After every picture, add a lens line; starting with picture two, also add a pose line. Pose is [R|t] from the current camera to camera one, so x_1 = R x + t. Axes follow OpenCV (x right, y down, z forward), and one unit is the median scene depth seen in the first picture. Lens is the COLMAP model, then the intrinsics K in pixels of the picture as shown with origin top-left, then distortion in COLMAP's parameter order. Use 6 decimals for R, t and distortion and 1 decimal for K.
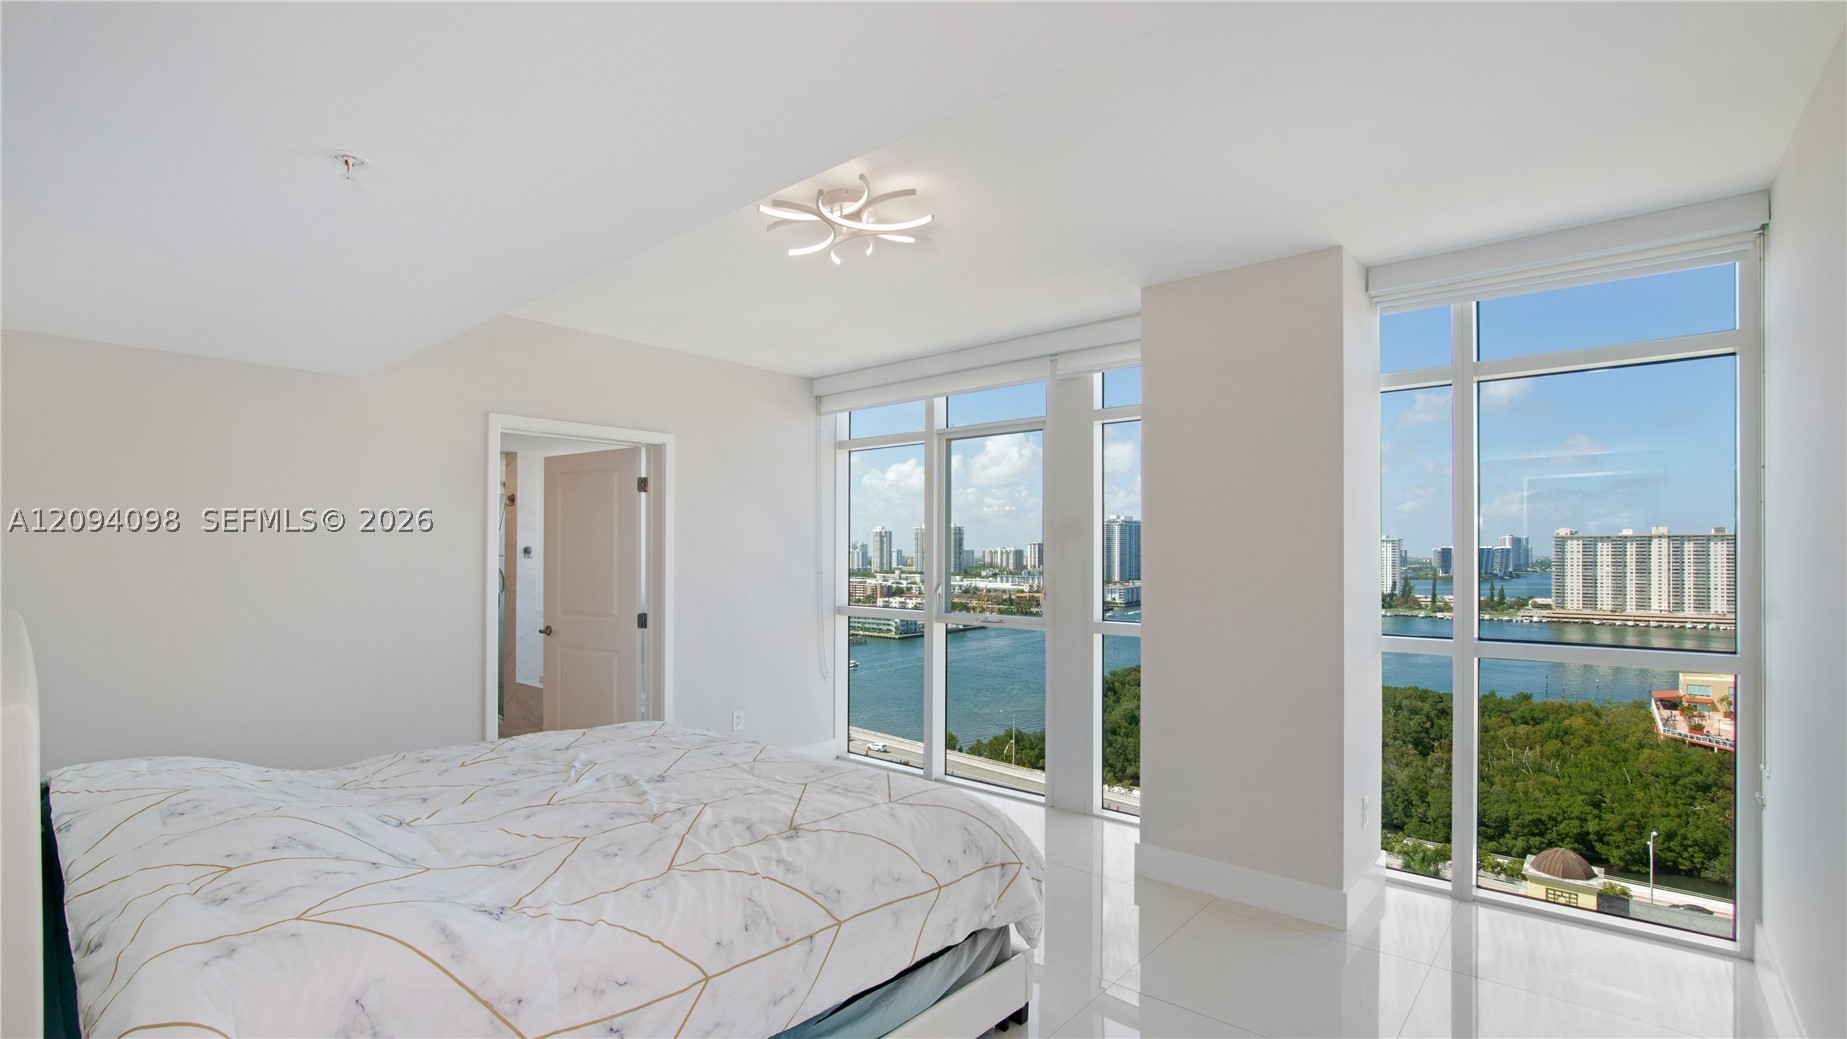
lens RADIAL K [[844.8, 0, 900.8], [0, 844.8, 541.2], [0, 0, 1]] dist [-0.037863, 0.006664]
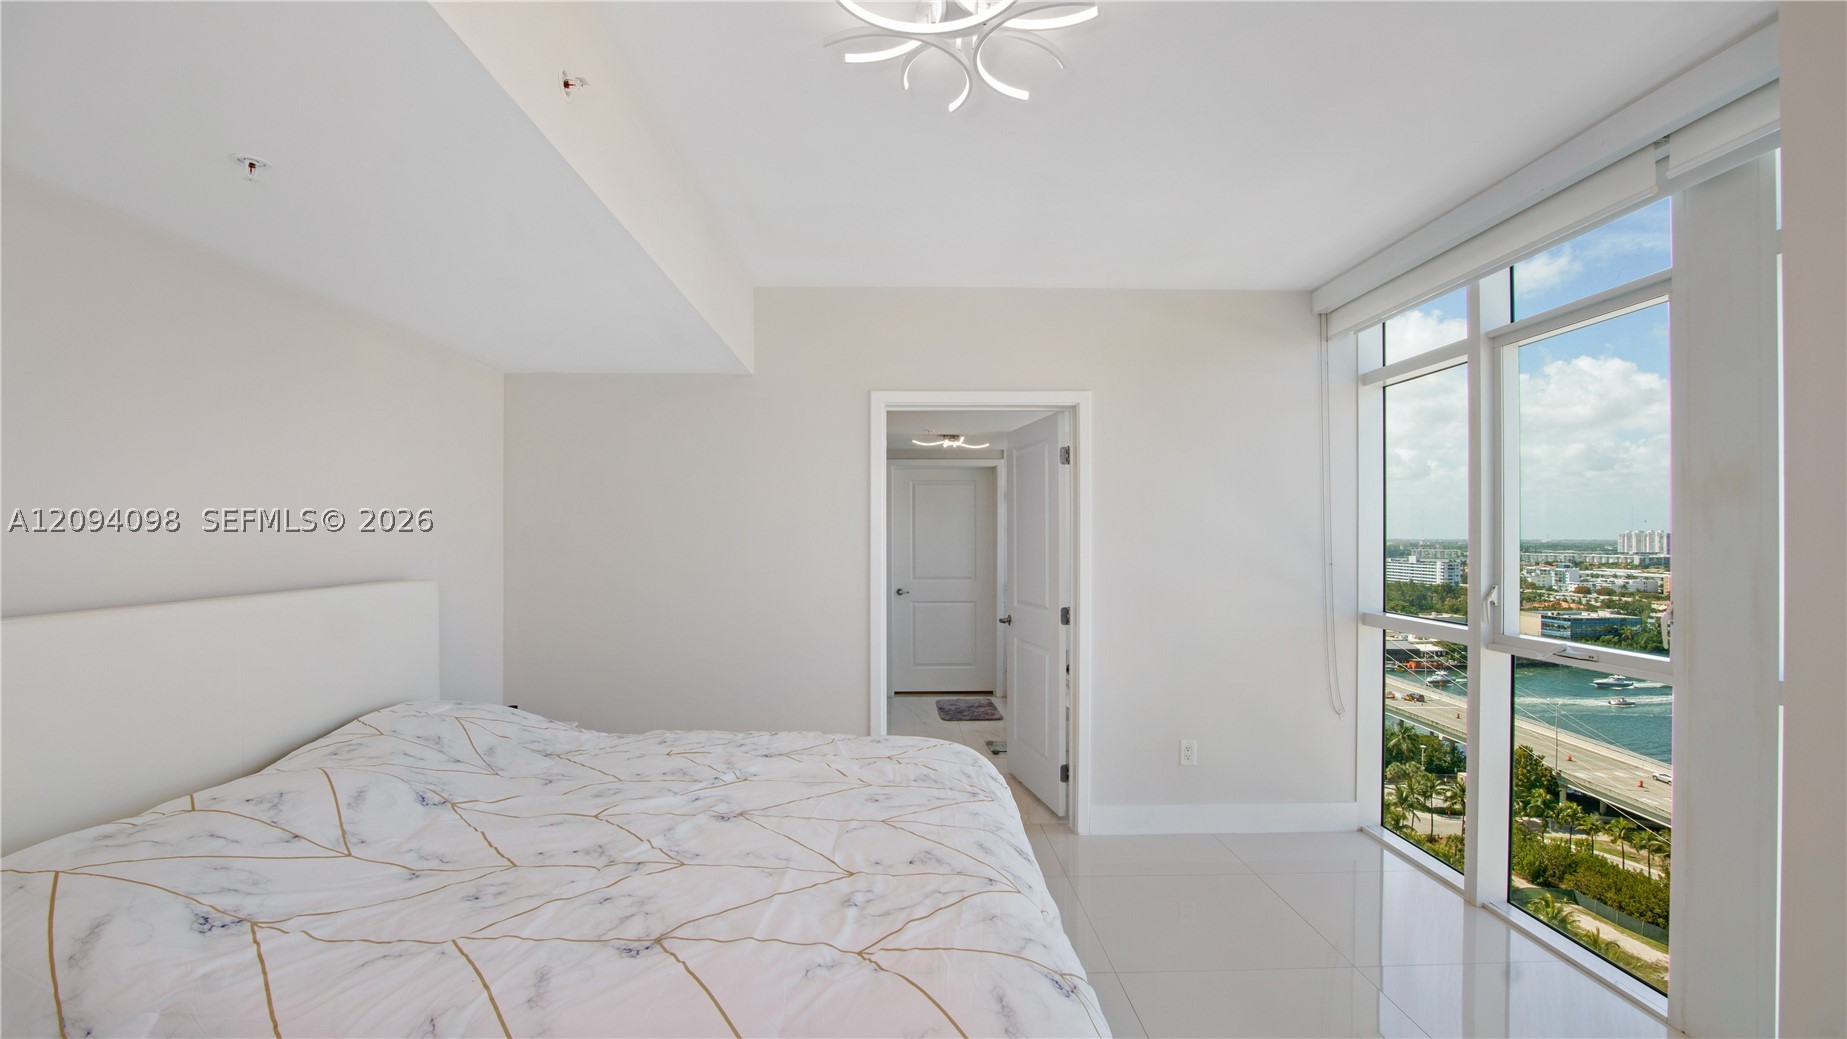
lens RADIAL K [[844.8, 0, 934.8], [0, 844.8, 538.2], [0, 0, 1]] dist [-0.037863, 0.006664]
pose [[0.662892, -0.000440, -0.748715, 0.225614], [0.012105, 0.999875, 0.010130, 0.005366], [0.748617, -0.015779, 0.662815, 0.310629]]
